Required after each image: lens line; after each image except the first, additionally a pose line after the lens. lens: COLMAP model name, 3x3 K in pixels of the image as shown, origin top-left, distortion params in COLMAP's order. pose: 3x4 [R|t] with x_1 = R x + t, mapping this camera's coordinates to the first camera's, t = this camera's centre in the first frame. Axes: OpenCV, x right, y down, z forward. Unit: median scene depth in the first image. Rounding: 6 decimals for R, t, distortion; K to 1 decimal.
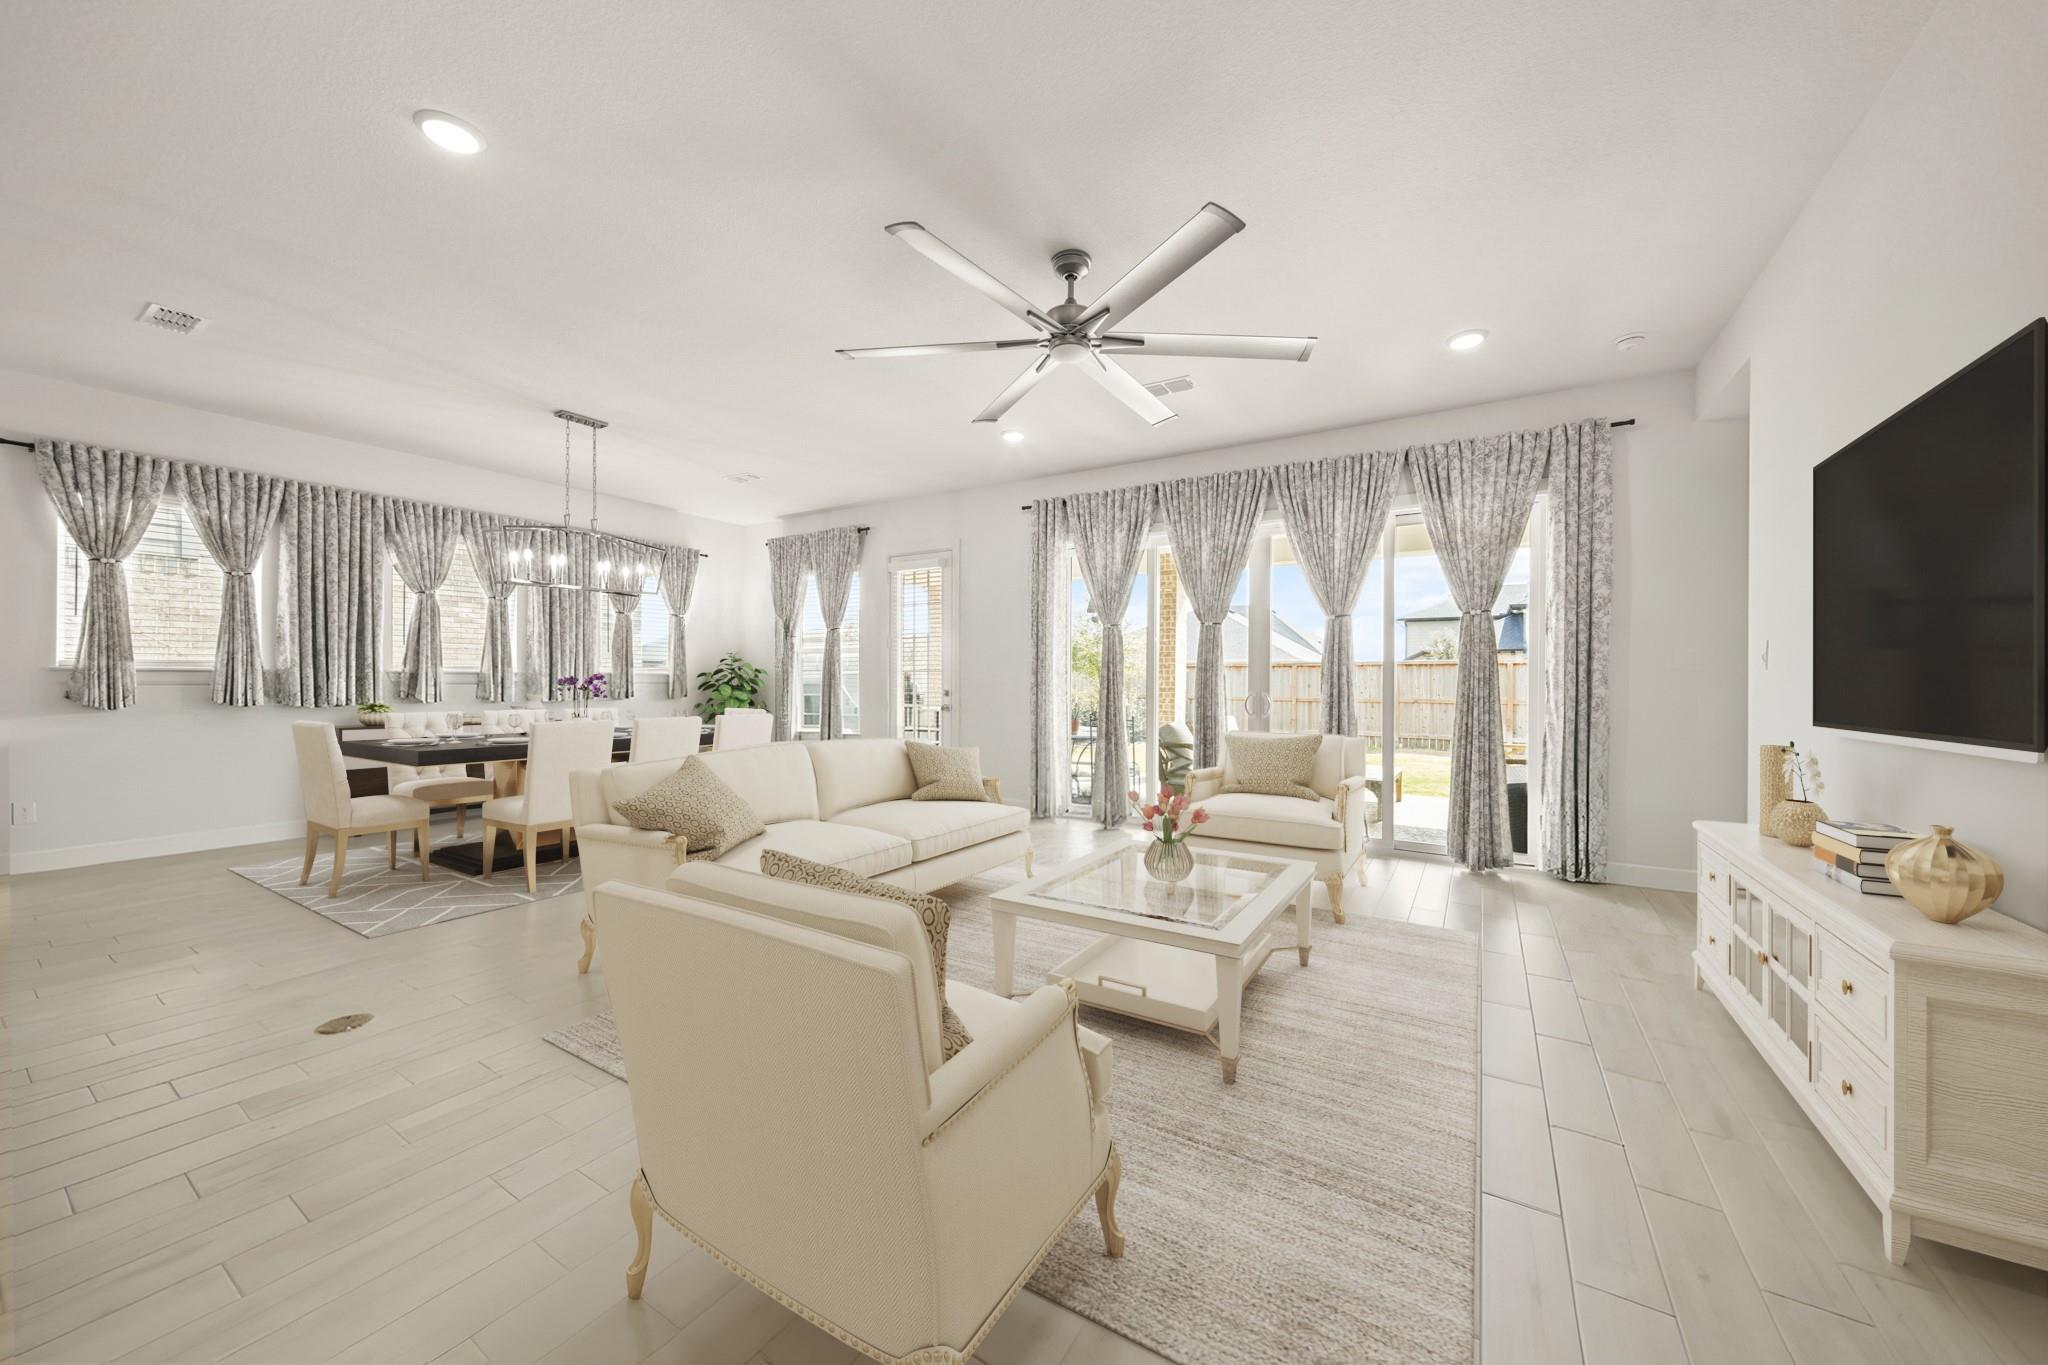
lens RADIAL K [[731.1, 0, 1019.4], [0, 731.1, 666.0], [0, 0, 1]] dist [0.020823, 0.000036]
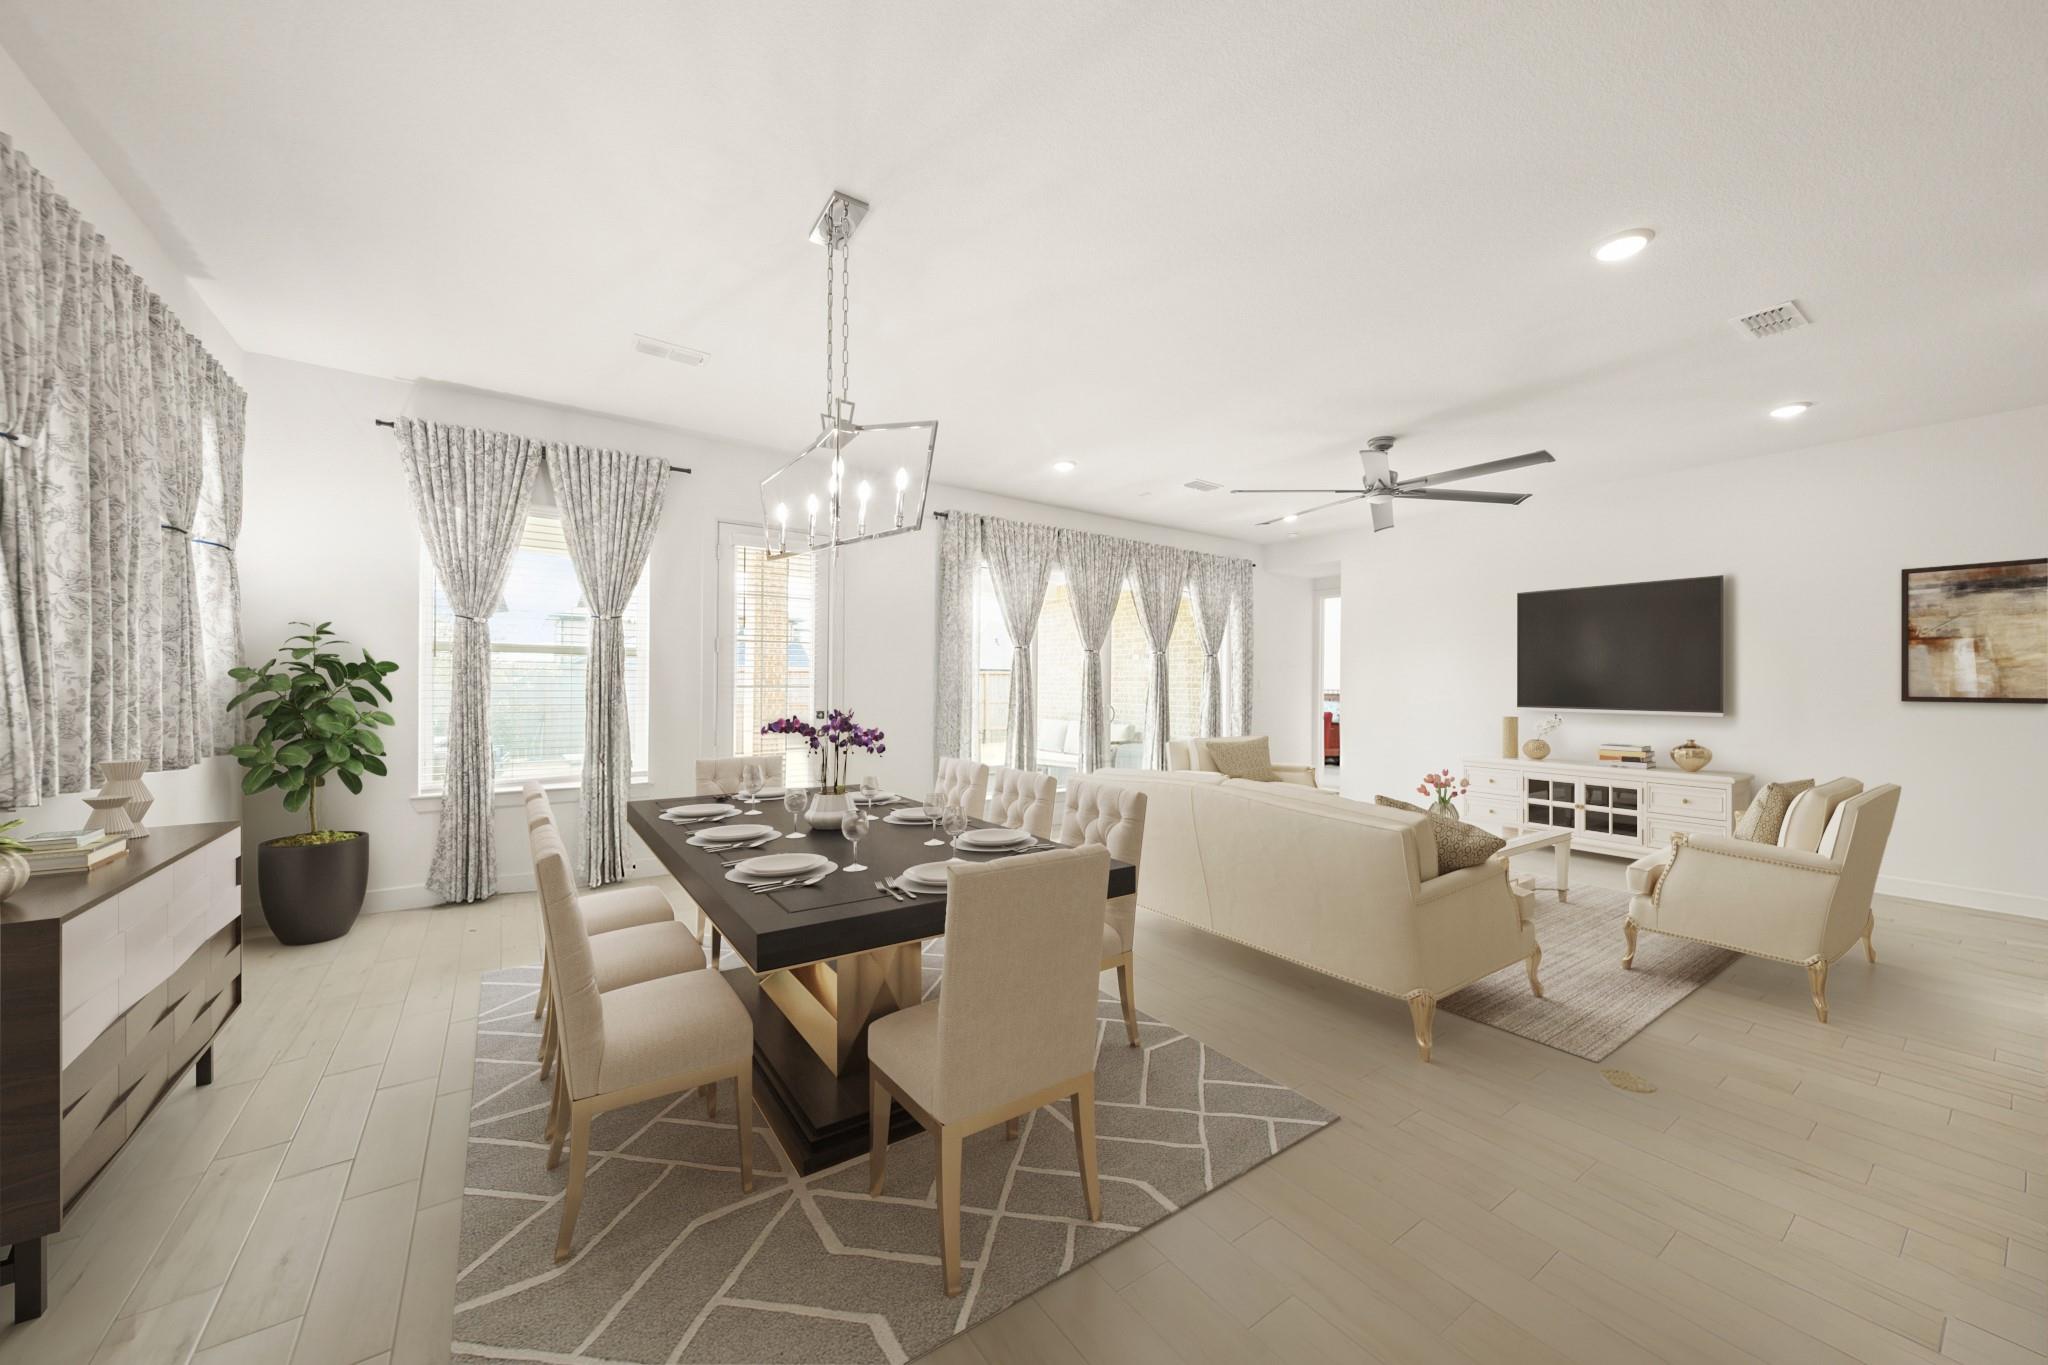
lens RADIAL K [[731.1, 0, 1019.4], [0, 731.1, 666.0], [0, 0, 1]] dist [0.020823, 0.000036]
pose [[0.388331, 0.021707, 0.921264, -0.888050], [-0.015924, 0.999731, -0.016844, -0.014012], [-0.921382, -0.008130, 0.388572, 0.614824]]
